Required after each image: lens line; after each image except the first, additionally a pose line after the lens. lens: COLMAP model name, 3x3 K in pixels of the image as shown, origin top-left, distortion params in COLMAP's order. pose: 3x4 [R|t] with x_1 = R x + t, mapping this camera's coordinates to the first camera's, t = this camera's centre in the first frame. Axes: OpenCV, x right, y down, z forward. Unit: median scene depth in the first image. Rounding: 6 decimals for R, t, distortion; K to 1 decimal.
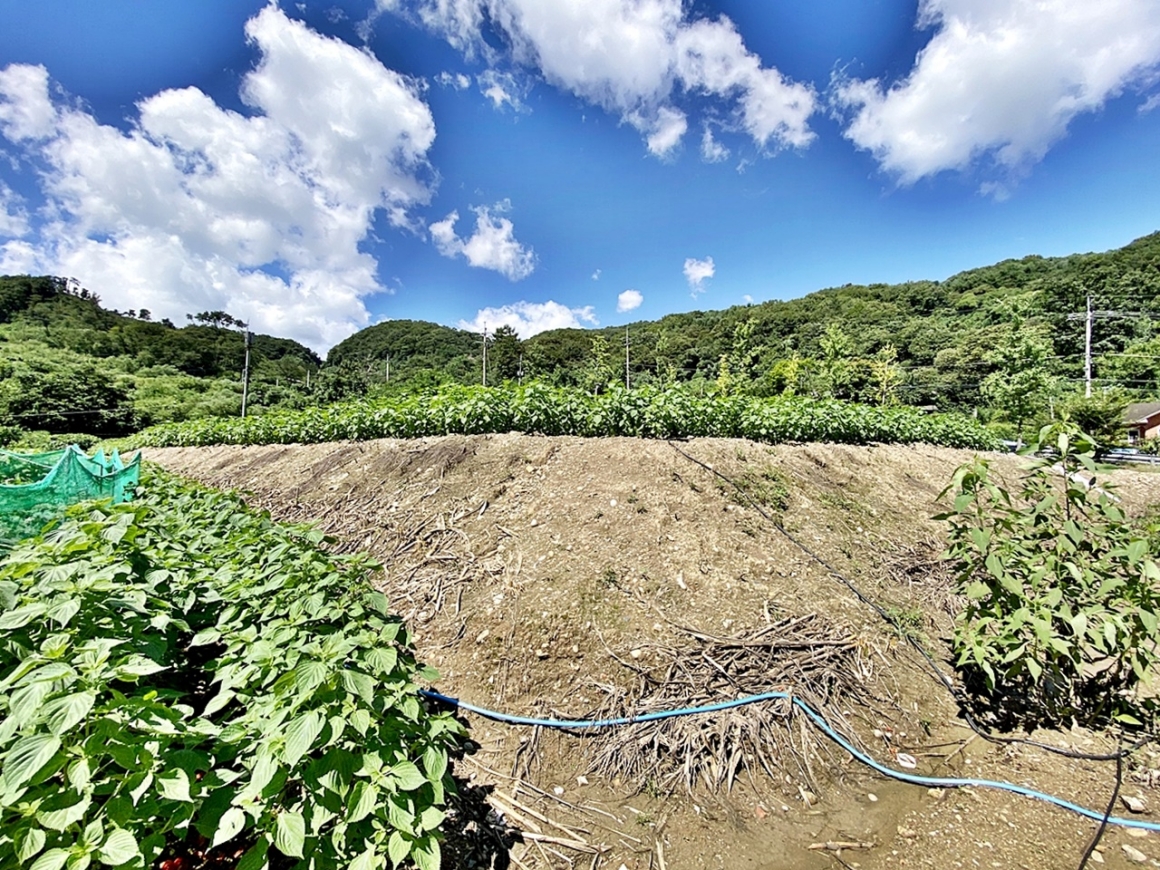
lens RADIAL K [[491.0, 0, 583.3], [0, 491.0, 454.7], [0, 0, 1]] dist [-0.015447, -0.001377]
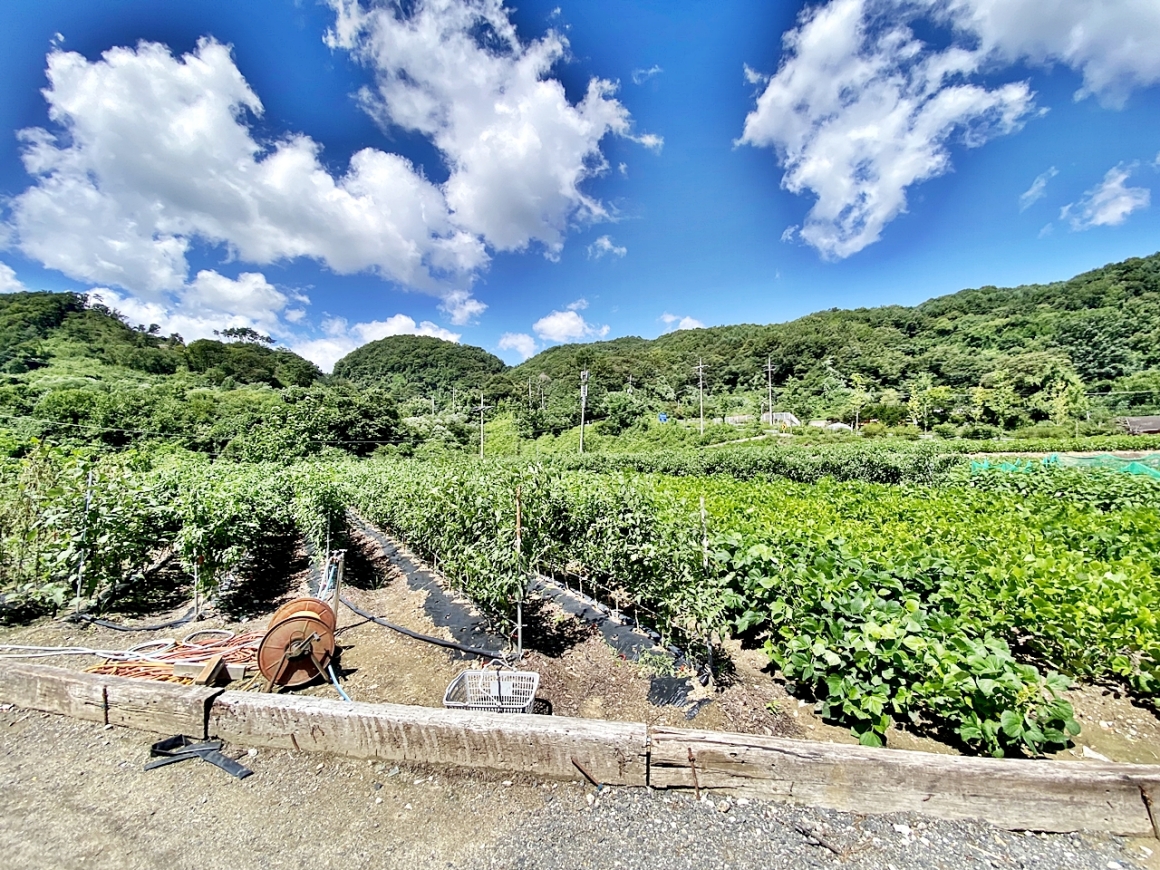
lens RADIAL K [[473.4, 0, 579.1], [0, 473.4, 431.3], [0, 0, 1]] dist [-0.002216, -0.010107]
pose [[0.996759, -0.013657, 0.079273, -0.206393], [0.018423, 0.998046, -0.059707, -0.001666], [-0.078302, 0.060974, 0.995063, -0.072240]]
